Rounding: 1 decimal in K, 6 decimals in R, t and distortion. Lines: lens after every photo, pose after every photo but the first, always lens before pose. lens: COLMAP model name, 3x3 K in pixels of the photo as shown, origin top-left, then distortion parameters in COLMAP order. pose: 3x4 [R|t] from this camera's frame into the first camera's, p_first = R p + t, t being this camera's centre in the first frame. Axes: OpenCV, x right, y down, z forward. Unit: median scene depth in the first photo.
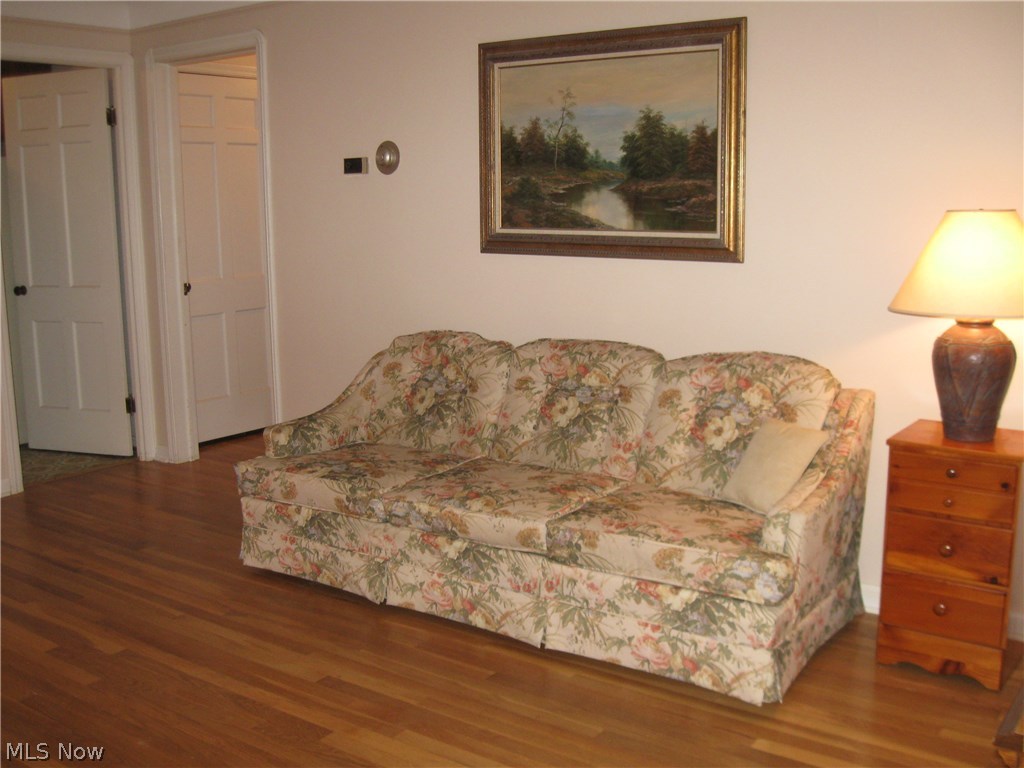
lens RADIAL K [[1046.4, 0, 514.2], [0, 1046.4, 379.0], [0, 0, 1]] dist [-0.124506, 0.000000]
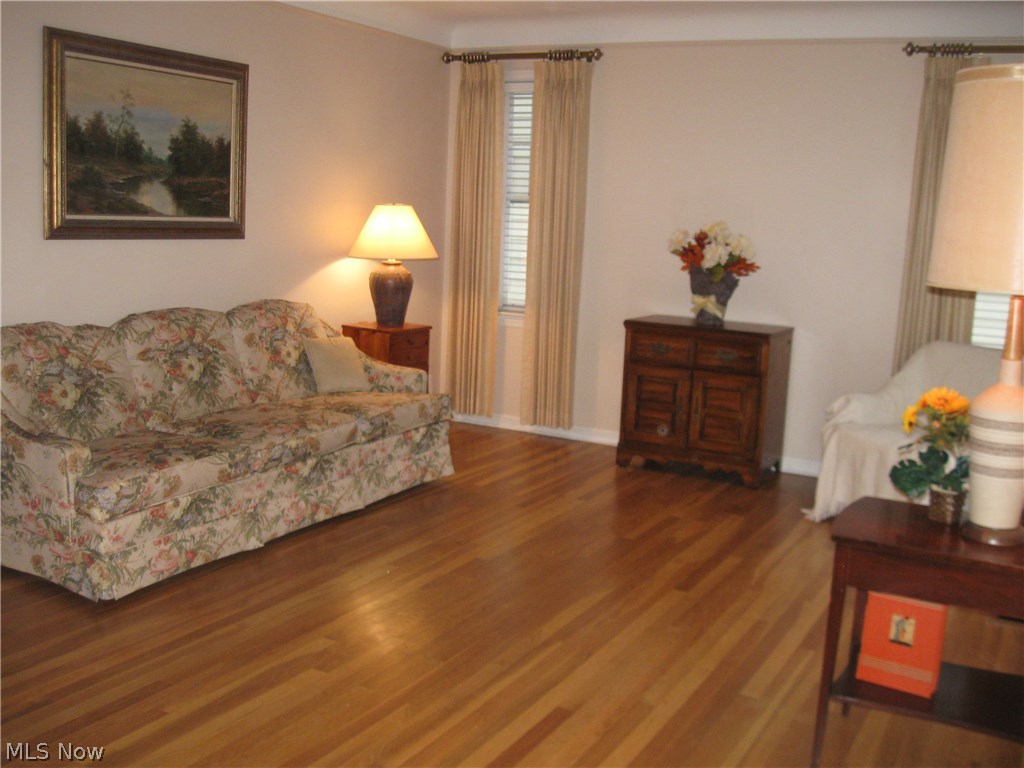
lens RADIAL K [[1046.4, 0, 513.4], [0, 1046.4, 386.9], [0, 0, 1]] dist [-0.124506, 0.000000]
pose [[-0.103256, -0.158683, 0.981915, -1.160760], [0.127940, 0.976873, 0.171321, -0.104167], [-0.986392, 0.143316, -0.080567, 0.744756]]
